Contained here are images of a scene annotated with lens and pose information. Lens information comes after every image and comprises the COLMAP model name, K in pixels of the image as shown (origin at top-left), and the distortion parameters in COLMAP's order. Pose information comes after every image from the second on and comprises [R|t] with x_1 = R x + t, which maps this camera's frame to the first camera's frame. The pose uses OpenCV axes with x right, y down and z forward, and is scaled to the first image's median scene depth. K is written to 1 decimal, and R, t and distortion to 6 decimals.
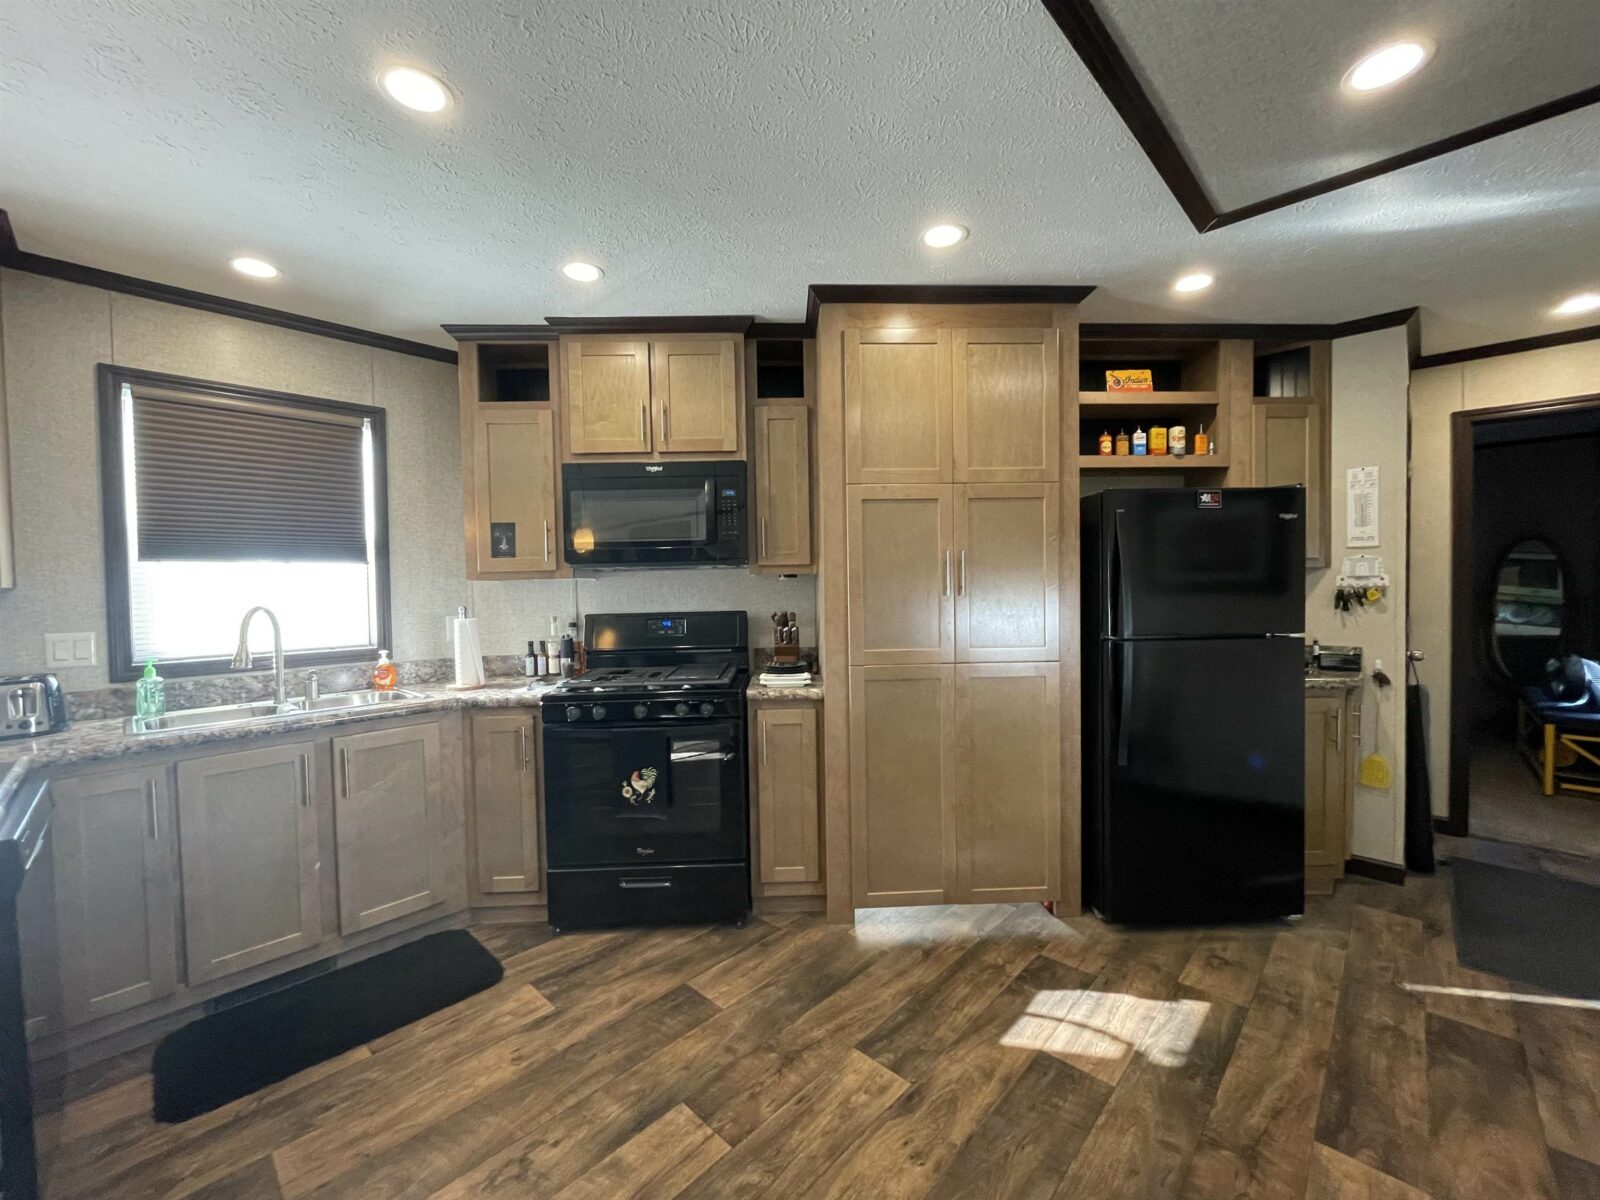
lens RADIAL K [[647.7, 0, 800.0], [0, 647.7, 600.0], [0, 0, 1]] dist [-0.003513, 0.000026]
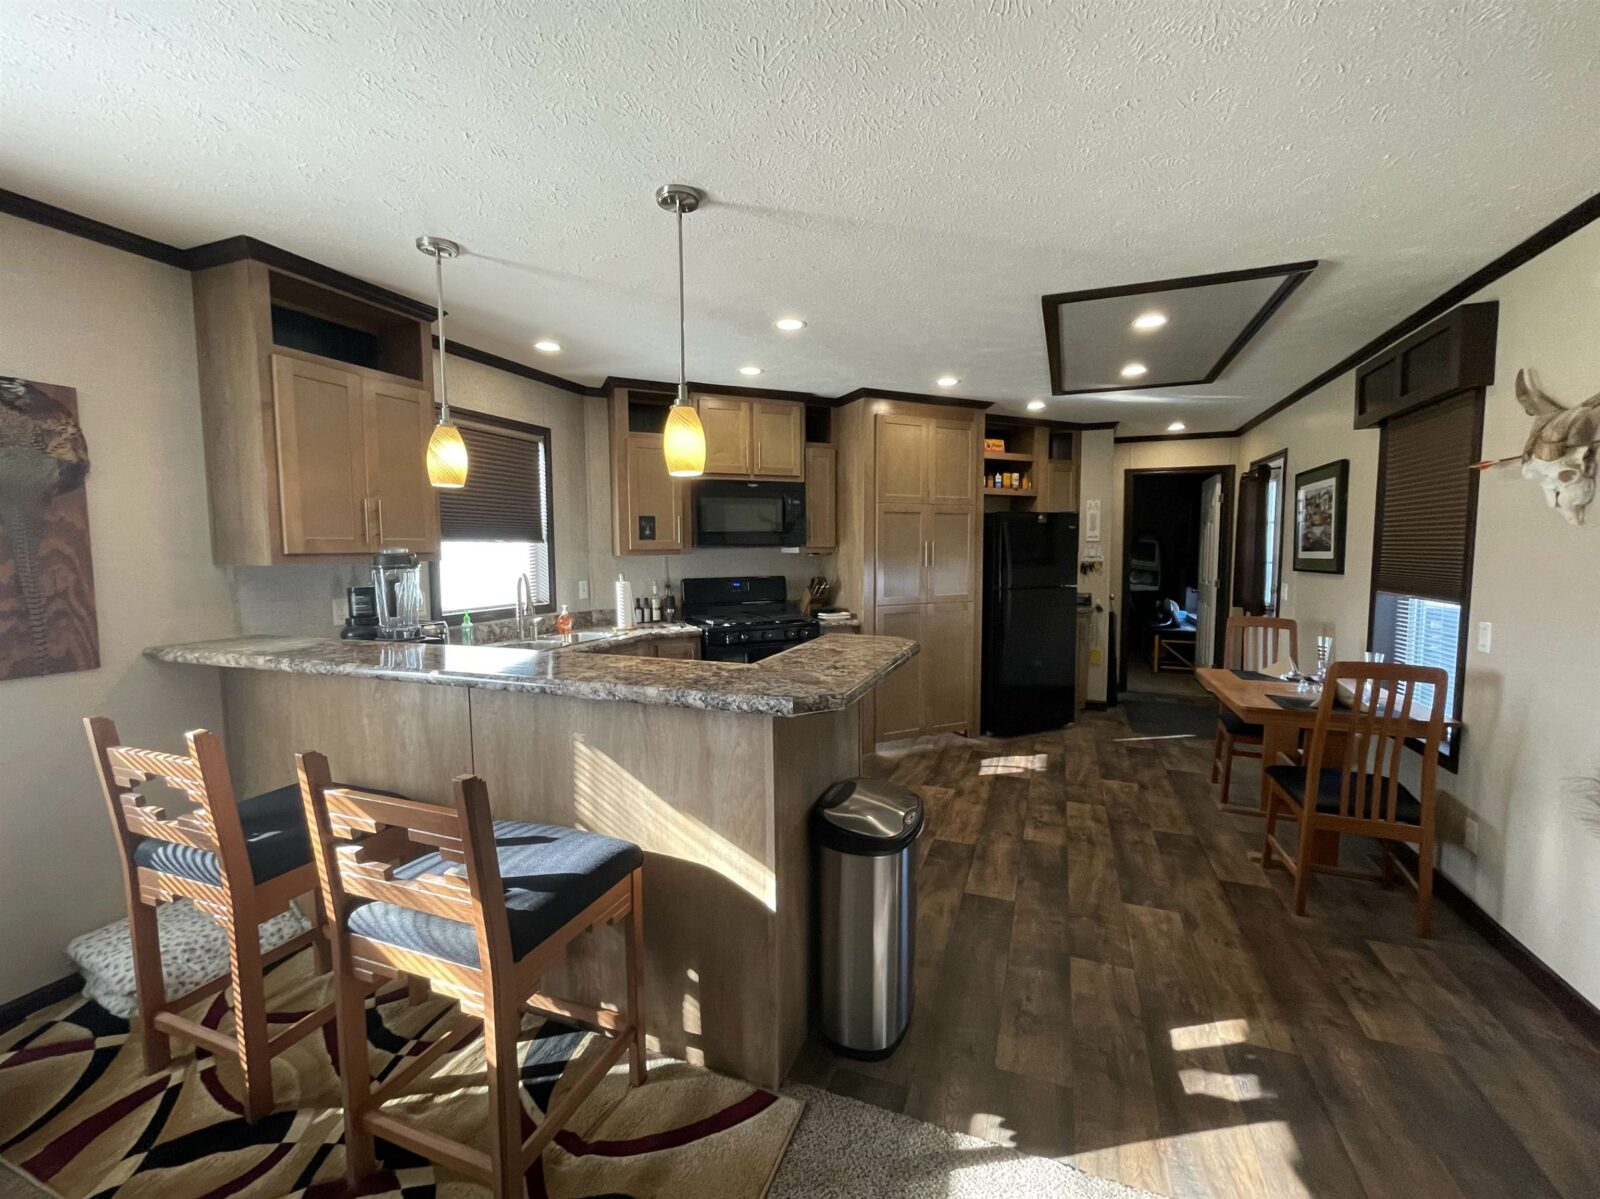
lens RADIAL K [[658.6, 0, 806.0], [0, 658.6, 599.1], [0, 0, 1]] dist [-0.002874, -0.000398]
pose [[0.925442, -0.018242, 0.378451, -0.753039], [0.001311, 0.998988, 0.044947, 0.001955], [-0.378888, -0.041100, 0.924529, -0.564967]]
